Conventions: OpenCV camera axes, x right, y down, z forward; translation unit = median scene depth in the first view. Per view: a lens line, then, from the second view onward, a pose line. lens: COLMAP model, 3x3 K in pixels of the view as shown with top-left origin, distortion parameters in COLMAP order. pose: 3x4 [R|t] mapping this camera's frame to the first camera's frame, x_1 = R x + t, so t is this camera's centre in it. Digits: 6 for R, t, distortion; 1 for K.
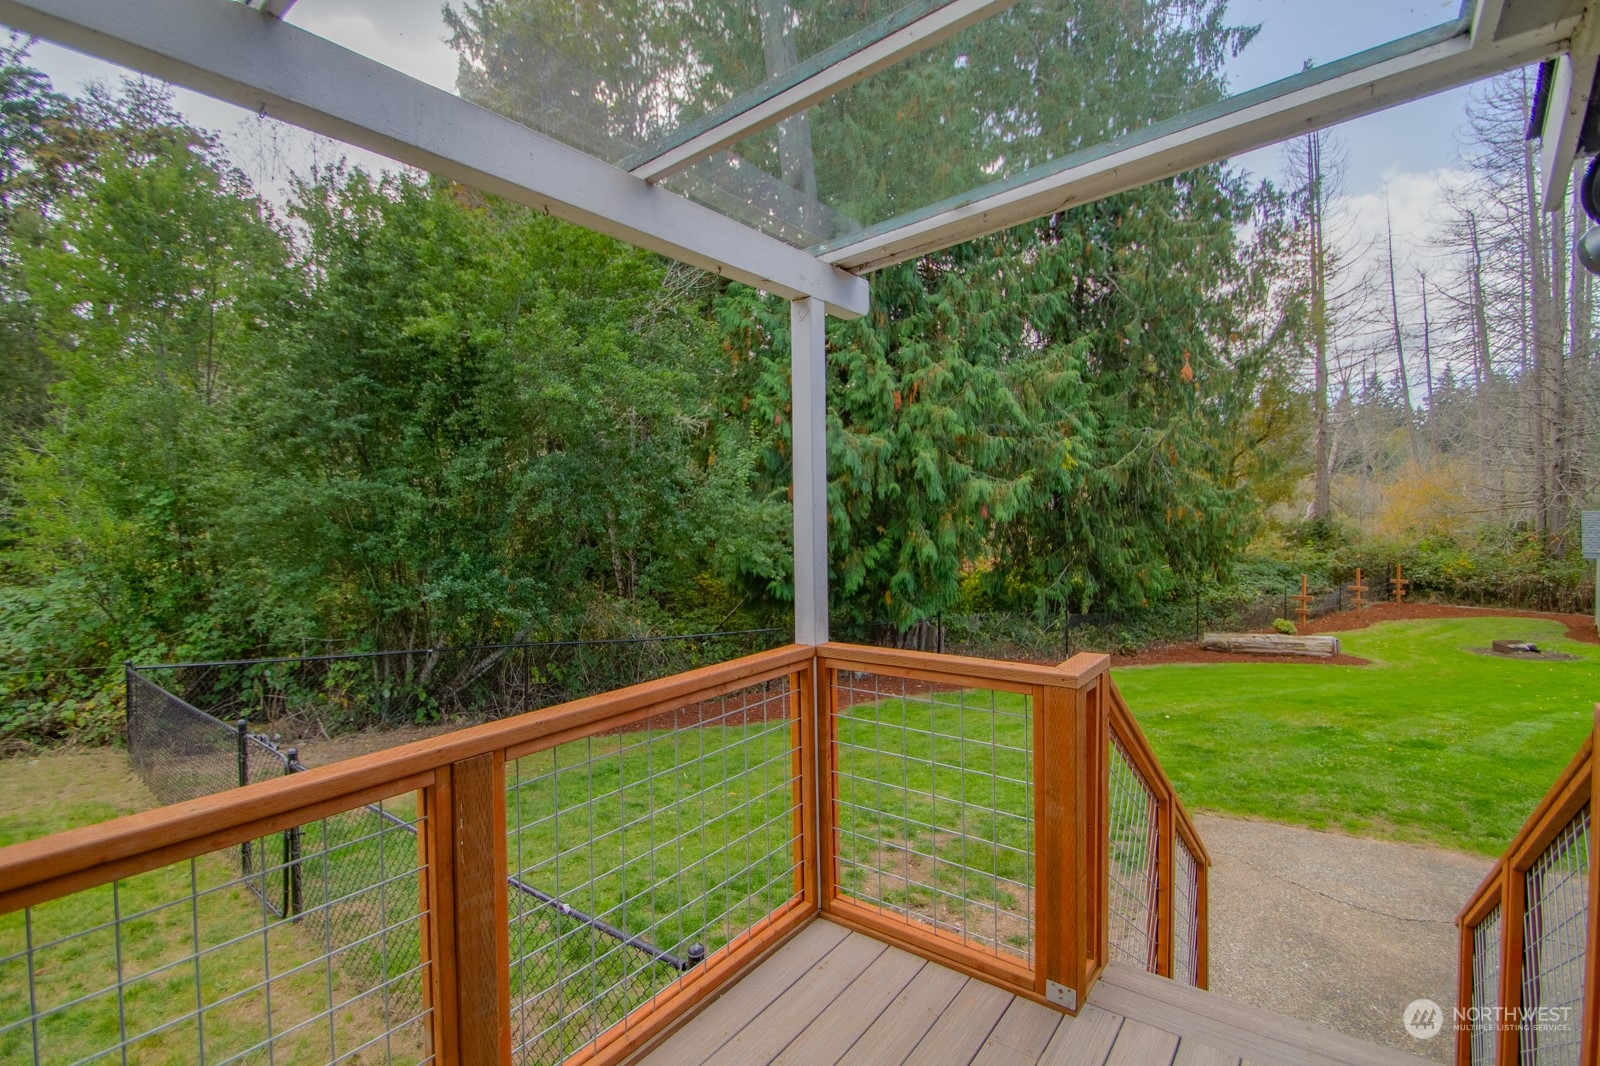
lens RADIAL K [[750.6, 0, 798.5], [0, 750.6, 528.7], [0, 0, 1]] dist [-0.001380, -0.010319]
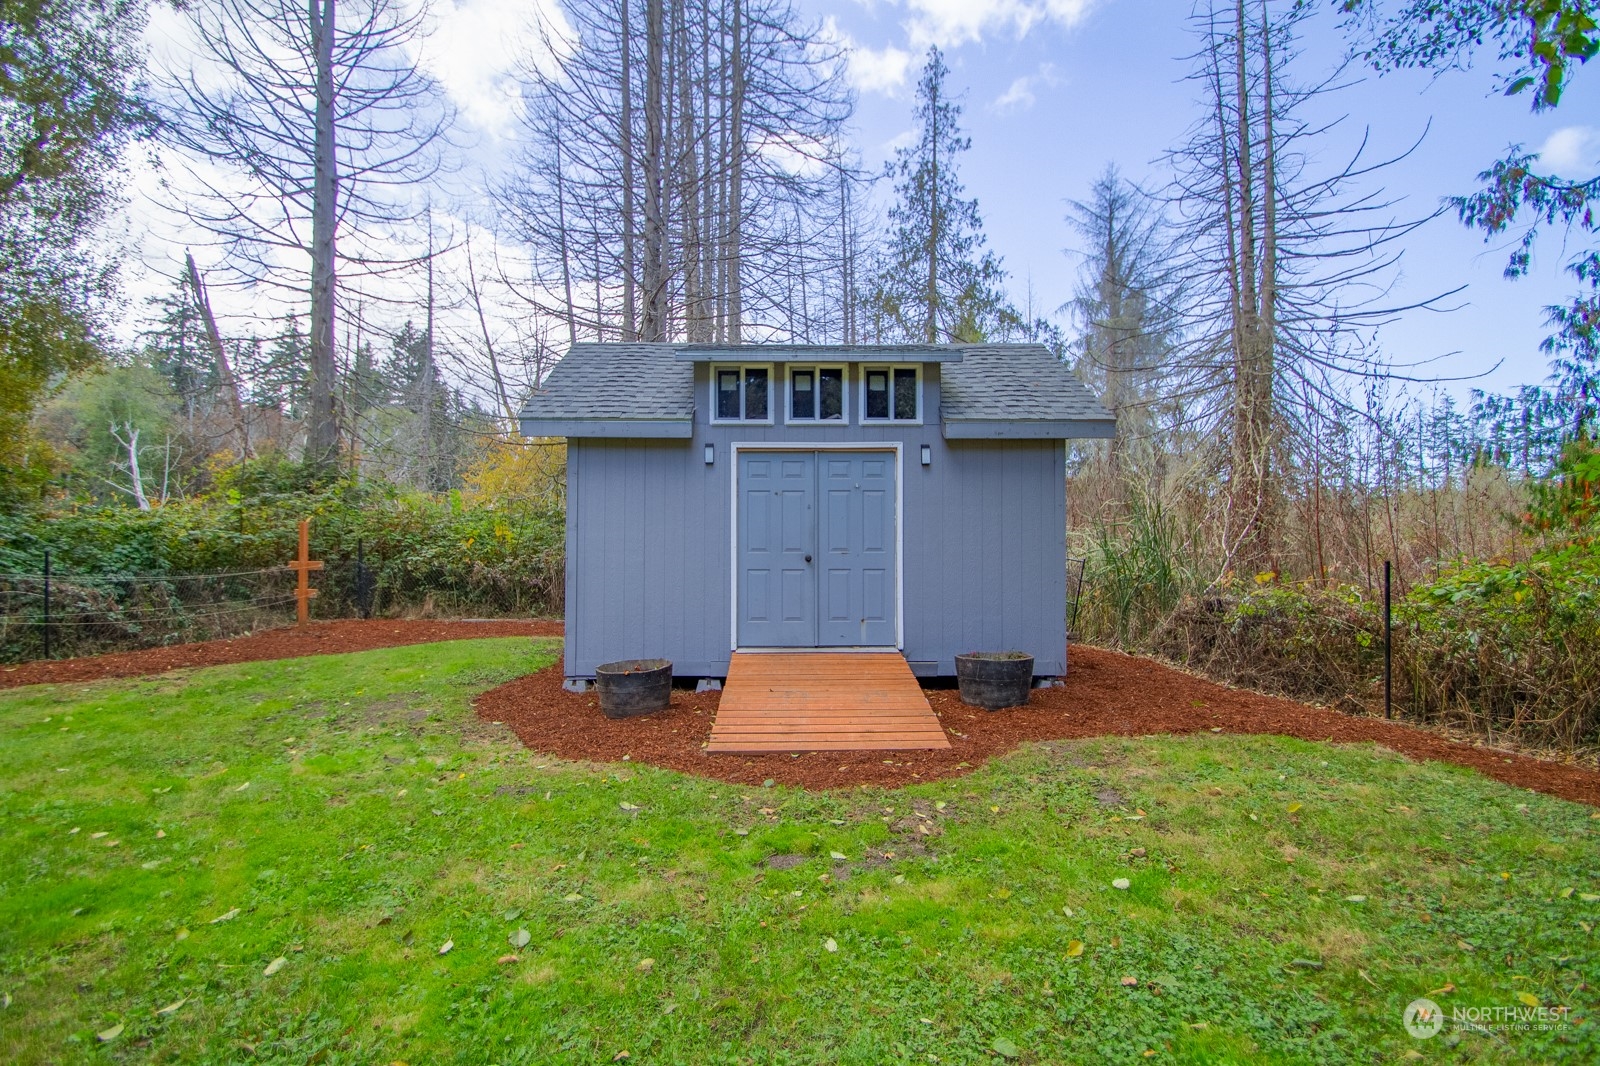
lens RADIAL K [[750.6, 0, 789.6], [0, 750.6, 531.0], [0, 0, 1]] dist [-0.001380, -0.010319]
pose [[0.689933, 0.022888, 0.723511, 0.686032], [0.009014, 0.999151, -0.040203, 0.069685], [-0.723817, 0.034259, 0.689141, 0.528092]]
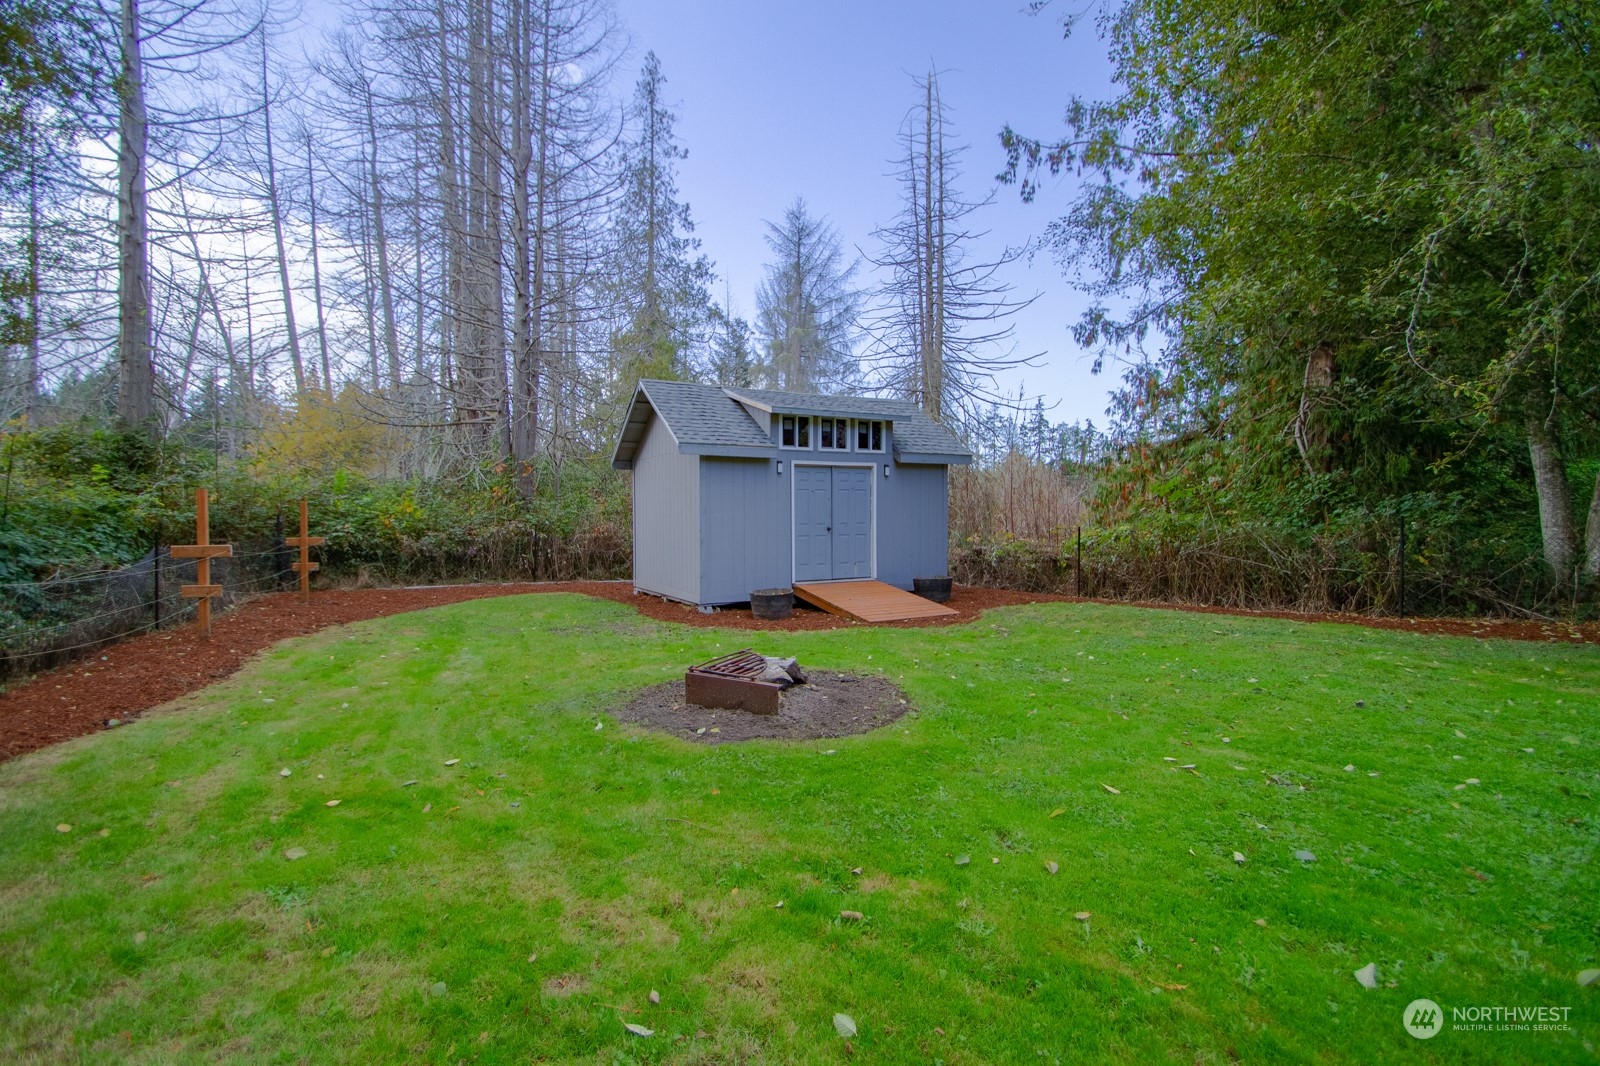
lens RADIAL K [[750.6, 0, 799.7], [0, 750.6, 527.3], [0, 0, 1]] dist [-0.001380, -0.010319]
pose [[0.271136, -0.010410, 0.962485, 0.454603], [0.019803, 0.999790, 0.005235, 0.065337], [-0.962337, 0.017640, 0.271285, 0.594307]]
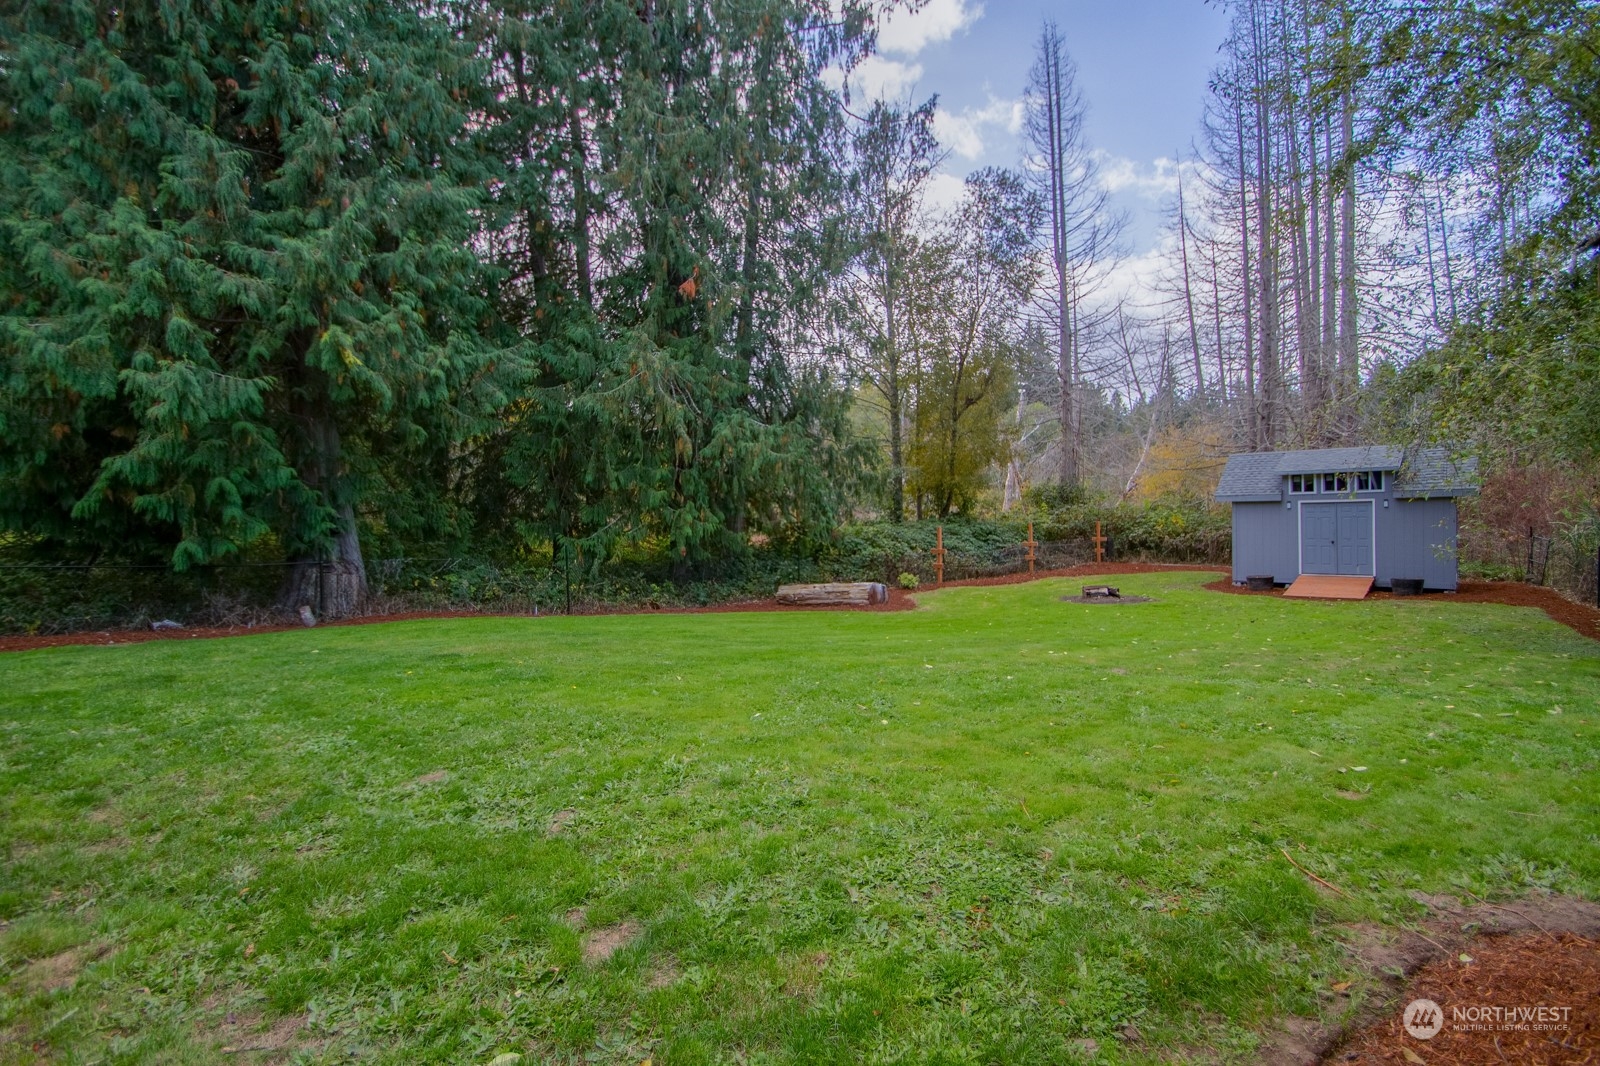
lens RADIAL K [[750.6, 0, 793.6], [0, 750.6, 533.5], [0, 0, 1]] dist [-0.001380, -0.010319]
pose [[0.997810, -0.019141, 0.063309, 0.344885], [0.018505, 0.999772, 0.010615, 0.045045], [-0.063498, -0.009420, 0.997937, 0.055418]]
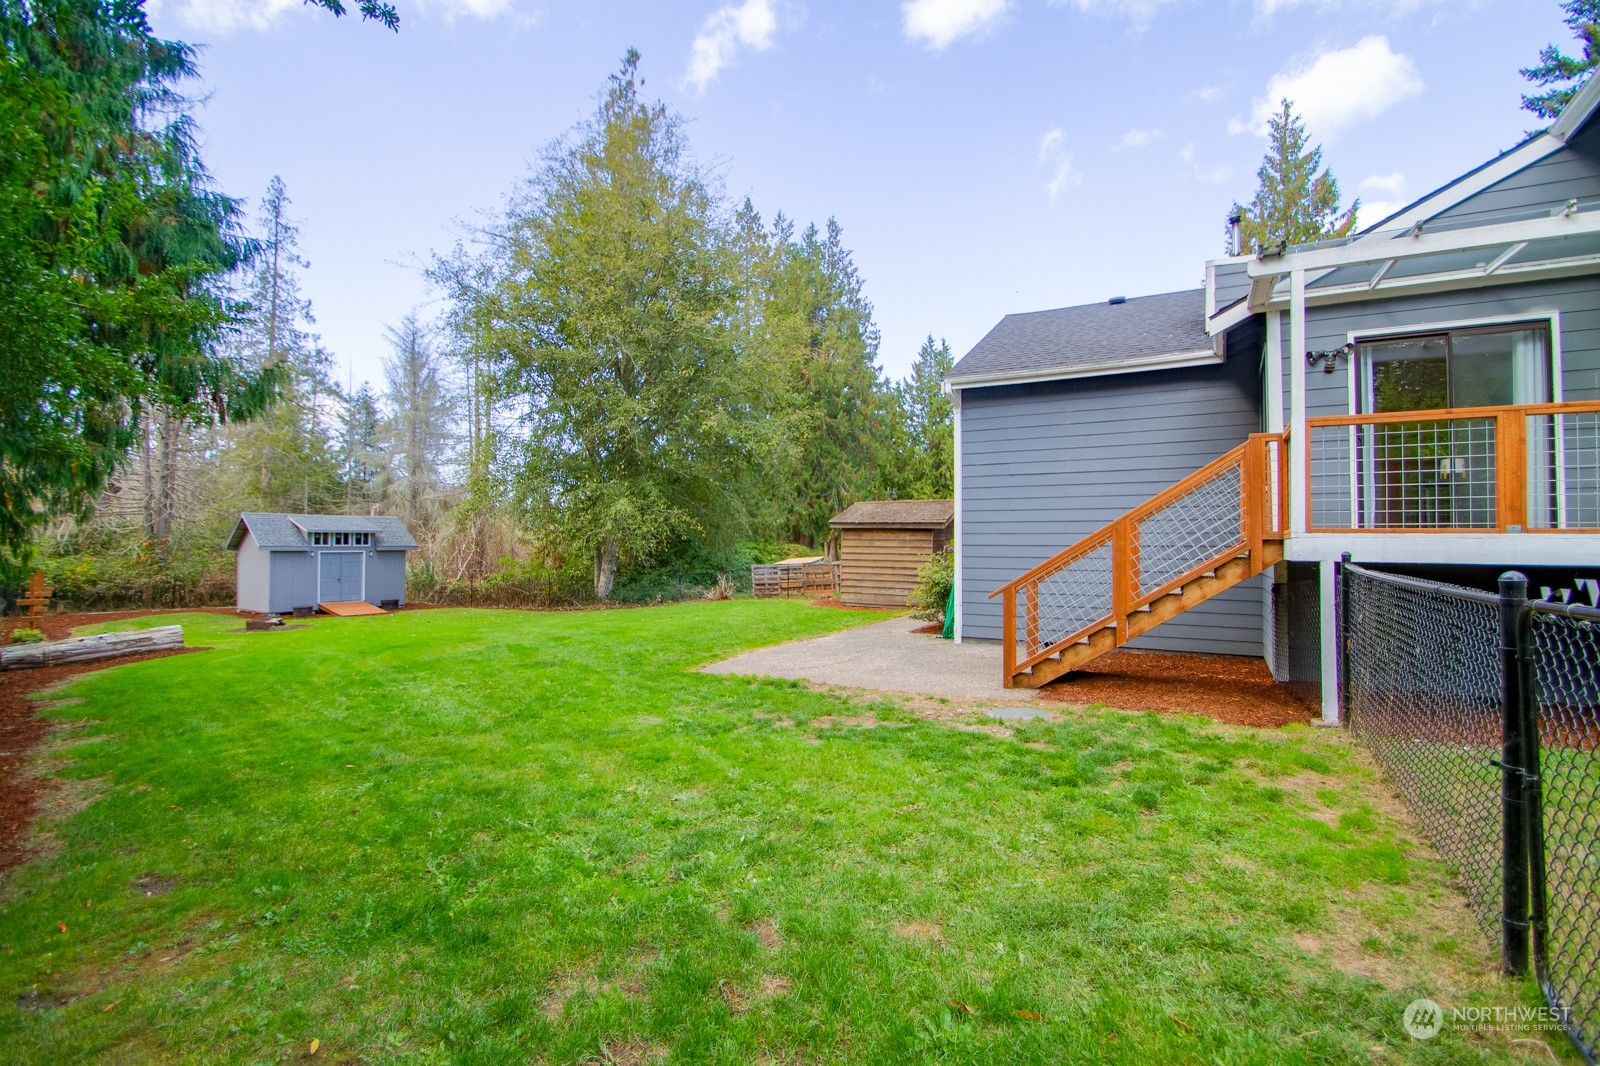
lens RADIAL K [[750.6, 0, 808.2], [0, 750.6, 526.5], [0, 0, 1]] dist [-0.001380, -0.010319]
pose [[-0.140656, 0.031668, 0.989552, -0.191455], [0.020899, 0.999361, -0.029011, 0.040444], [-0.989838, 0.016600, -0.141228, 0.222404]]
